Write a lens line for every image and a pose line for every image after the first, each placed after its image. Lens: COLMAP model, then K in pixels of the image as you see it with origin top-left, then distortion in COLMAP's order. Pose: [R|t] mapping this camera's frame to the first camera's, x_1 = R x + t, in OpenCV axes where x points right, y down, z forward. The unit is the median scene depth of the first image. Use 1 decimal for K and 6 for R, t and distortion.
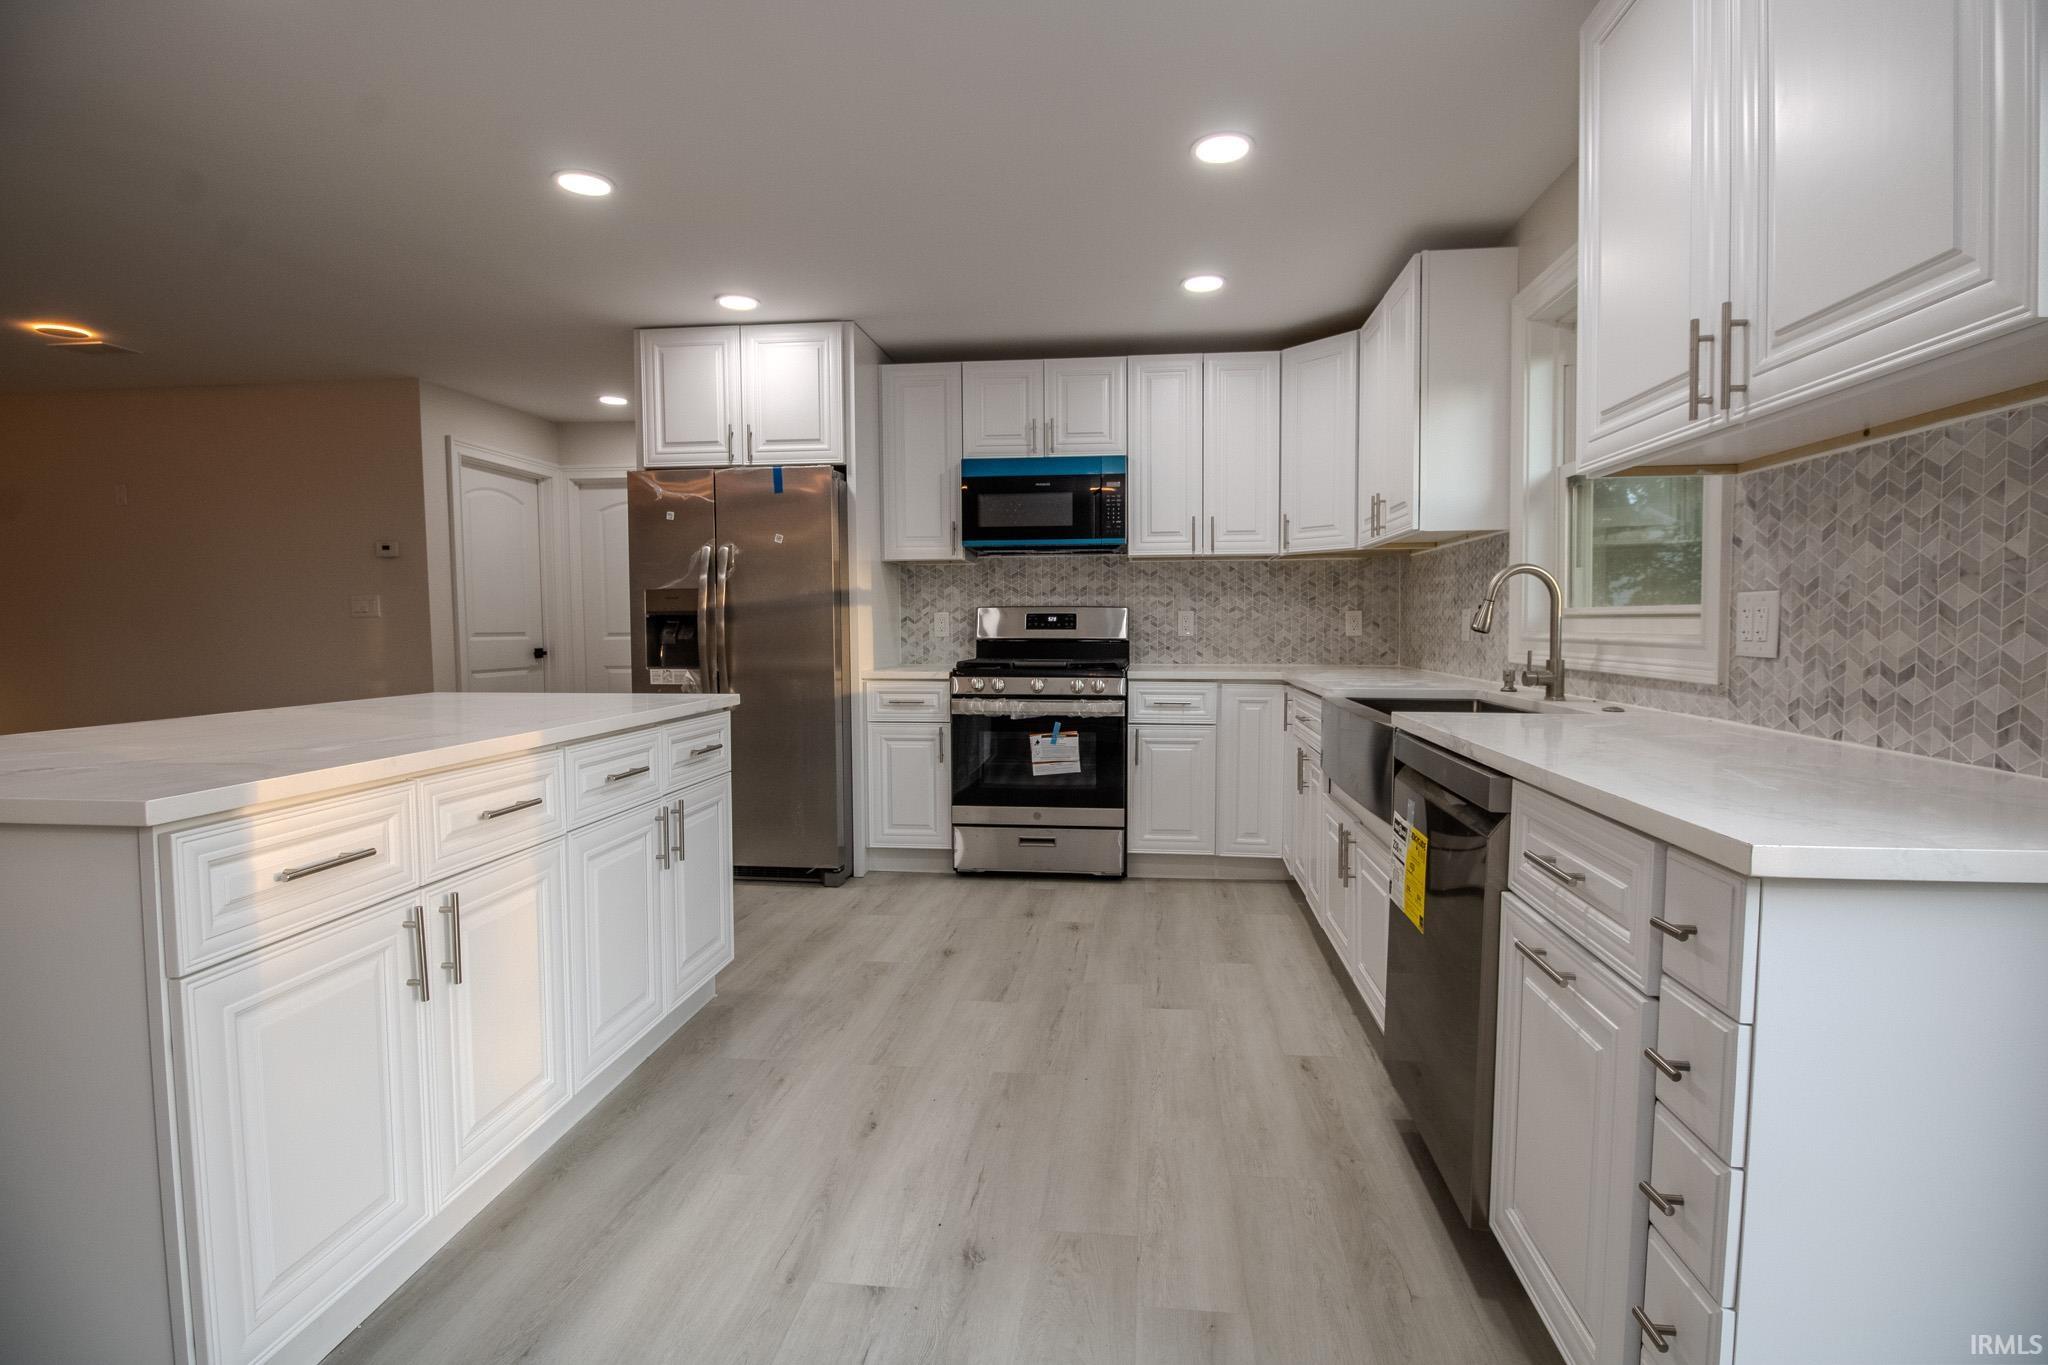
lens RADIAL K [[969.6, 0, 1039.2], [0, 969.6, 669.6], [0, 0, 1]] dist [0.000638, -0.004747]
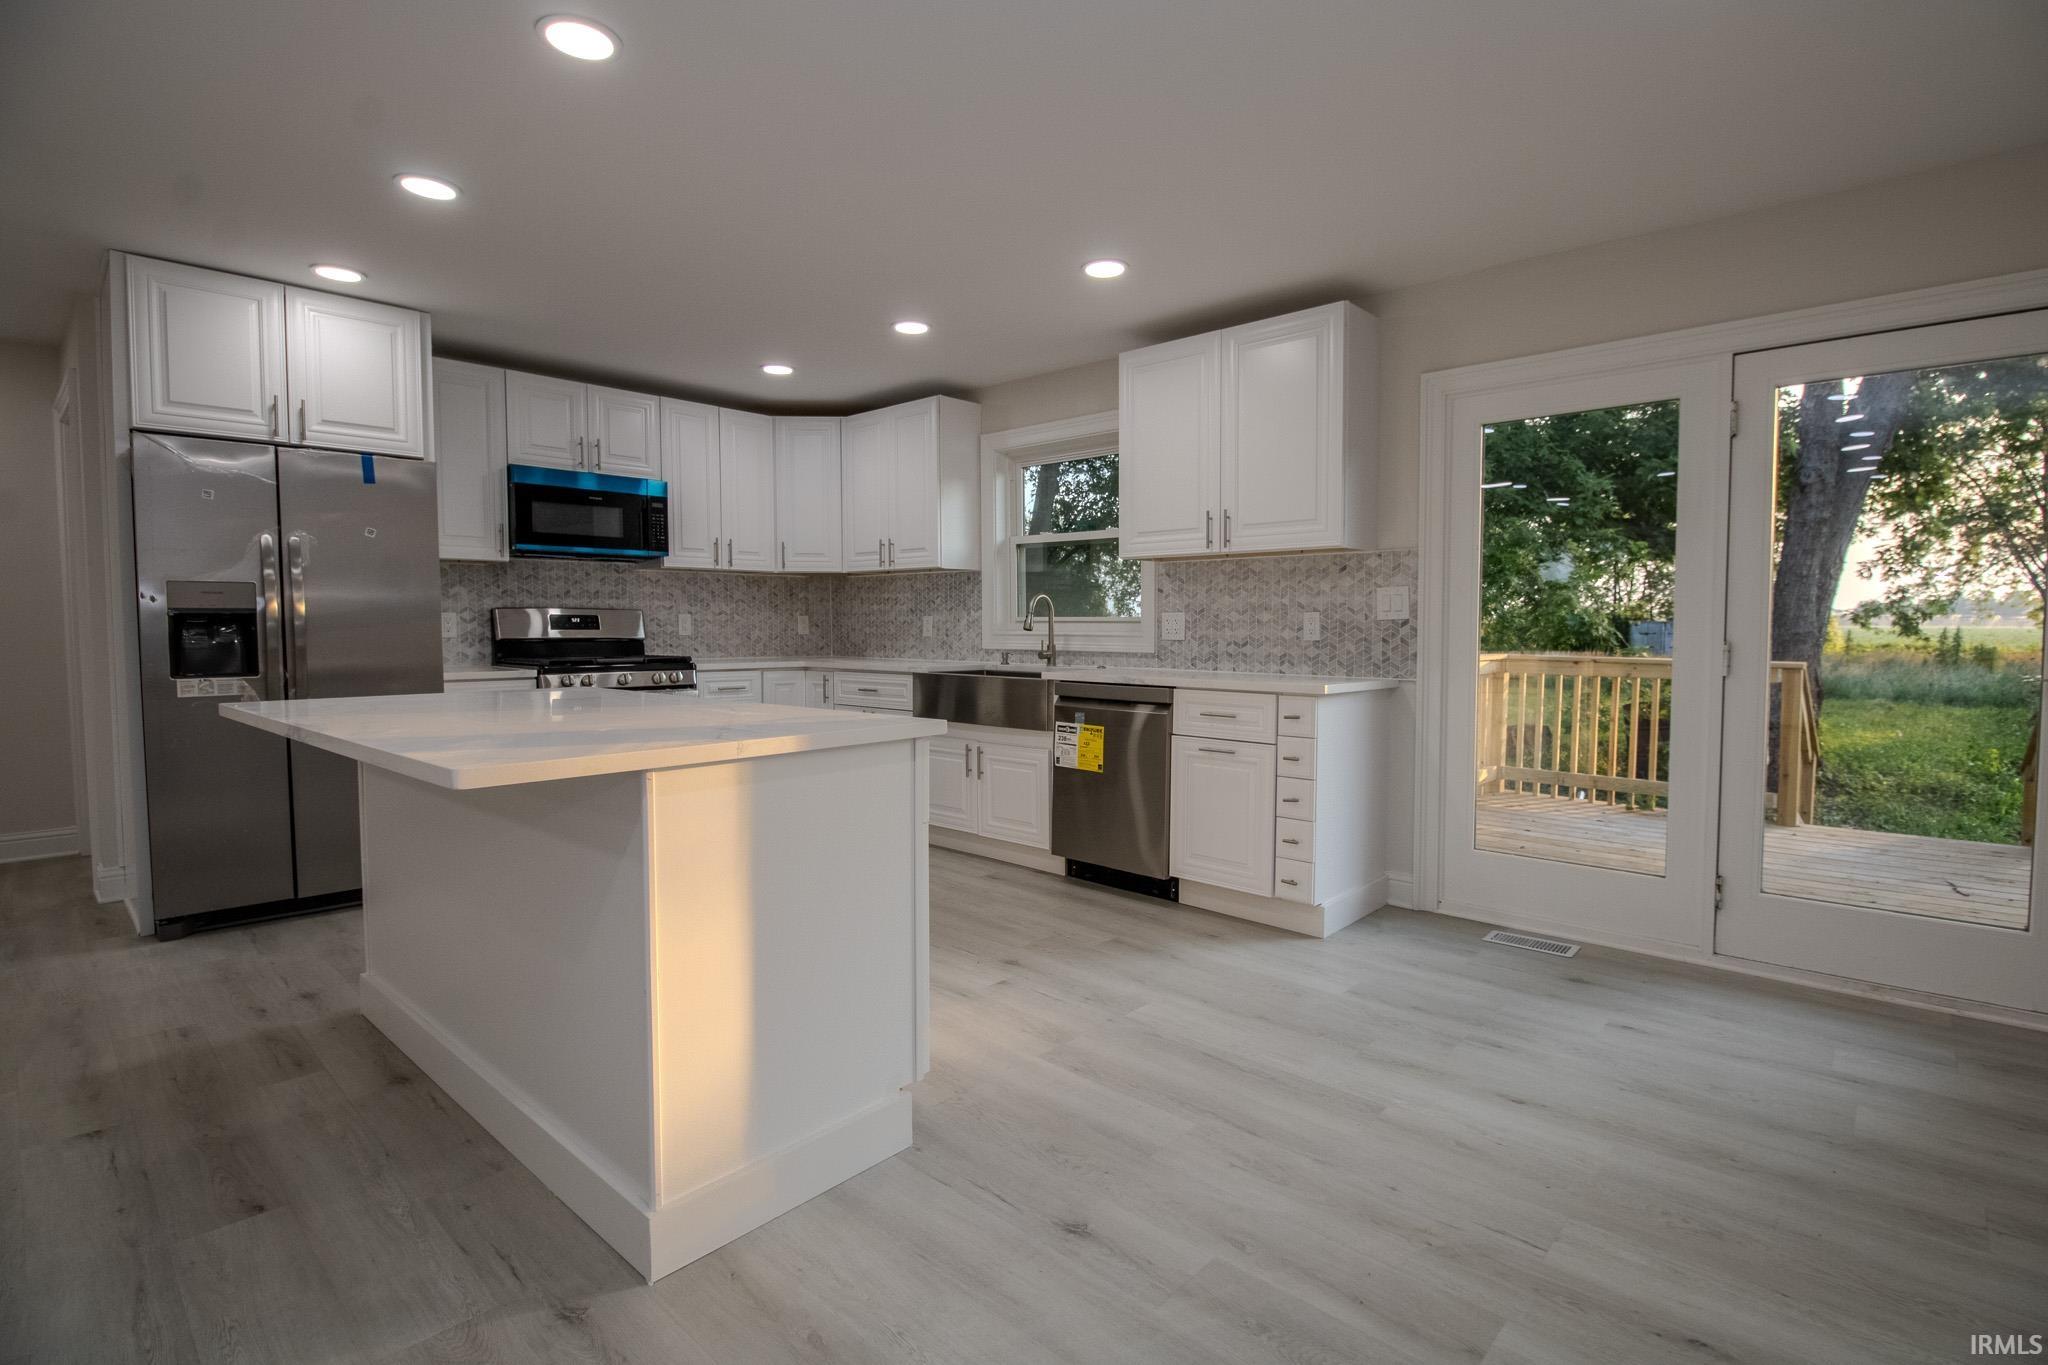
lens RADIAL K [[969.6, 0, 1059.2], [0, 969.6, 678.8], [0, 0, 1]] dist [0.000638, -0.004747]
pose [[0.583786, -0.042689, 0.810785, -0.617672], [0.035788, 0.998999, 0.026830, 0.003826], [-0.811119, 0.013353, 0.584729, -0.073669]]
